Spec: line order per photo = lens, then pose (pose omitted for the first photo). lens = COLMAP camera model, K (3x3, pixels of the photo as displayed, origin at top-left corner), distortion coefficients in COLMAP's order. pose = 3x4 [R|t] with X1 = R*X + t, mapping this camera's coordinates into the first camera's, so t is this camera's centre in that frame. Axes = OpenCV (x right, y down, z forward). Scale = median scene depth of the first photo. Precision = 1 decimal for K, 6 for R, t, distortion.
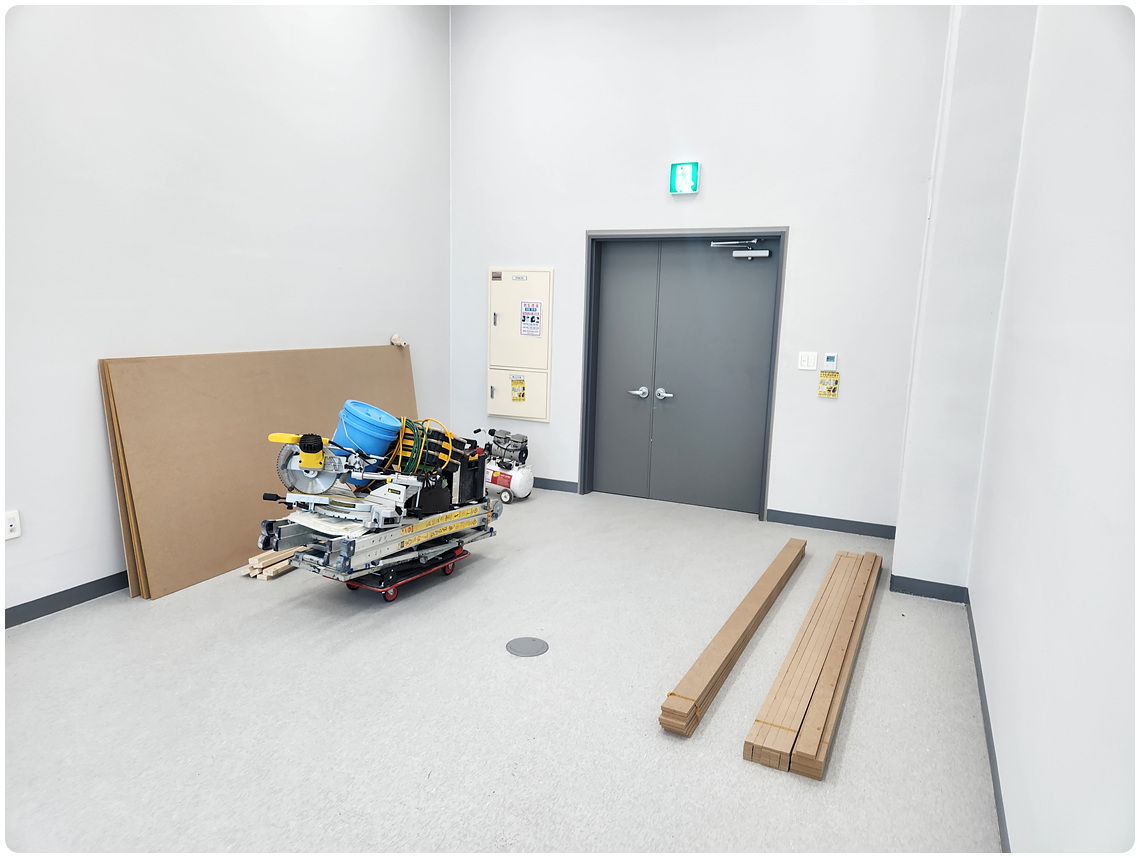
lens RADIAL K [[749.7, 0, 570.0], [0, 749.7, 429.0], [0, 0, 1]] dist [0.079612, -0.054296]
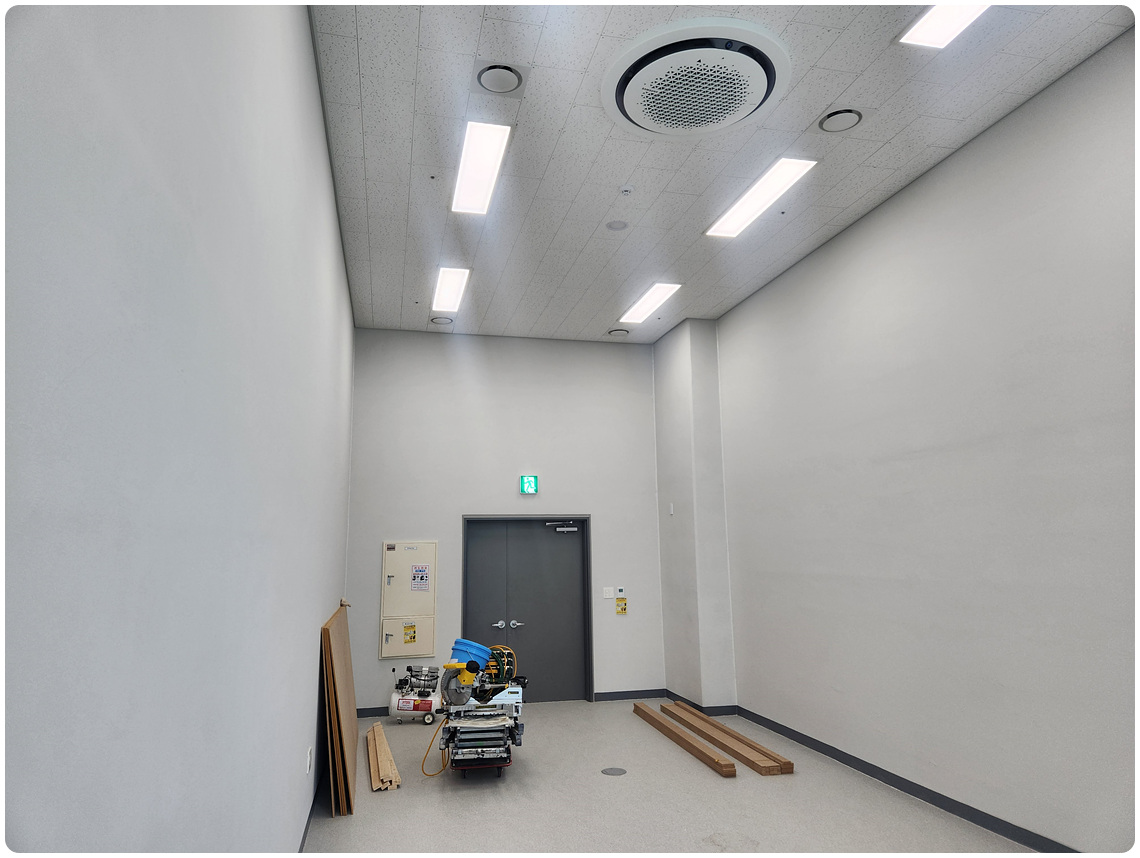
lens RADIAL K [[754.3, 0, 569.6], [0, 754.3, 420.3], [0, 0, 1]] dist [0.083072, -0.054530]
pose [[0.779944, 0.067770, 0.622169, -0.745995], [0.136936, 0.951553, -0.275310, -0.003154], [-0.610685, 0.299924, 0.732878, -0.266038]]
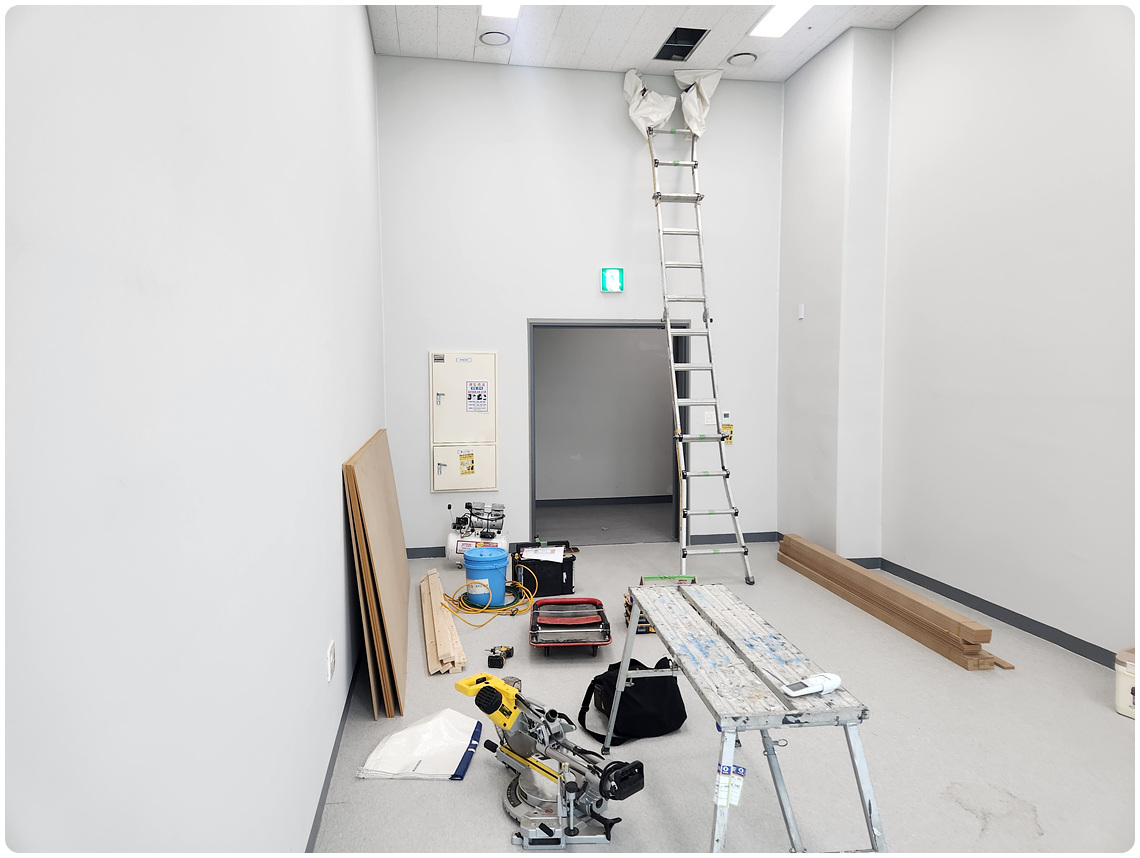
lens RADIAL K [[754.3, 0, 569.6], [0, 754.3, 420.3], [0, 0, 1]] dist [0.083072, -0.054530]
pose [[0.815330, -0.067953, 0.574996, -0.595517], [0.121671, 0.991023, -0.055409, -0.038389], [-0.566069, 0.115137, 0.816278, 0.044755]]
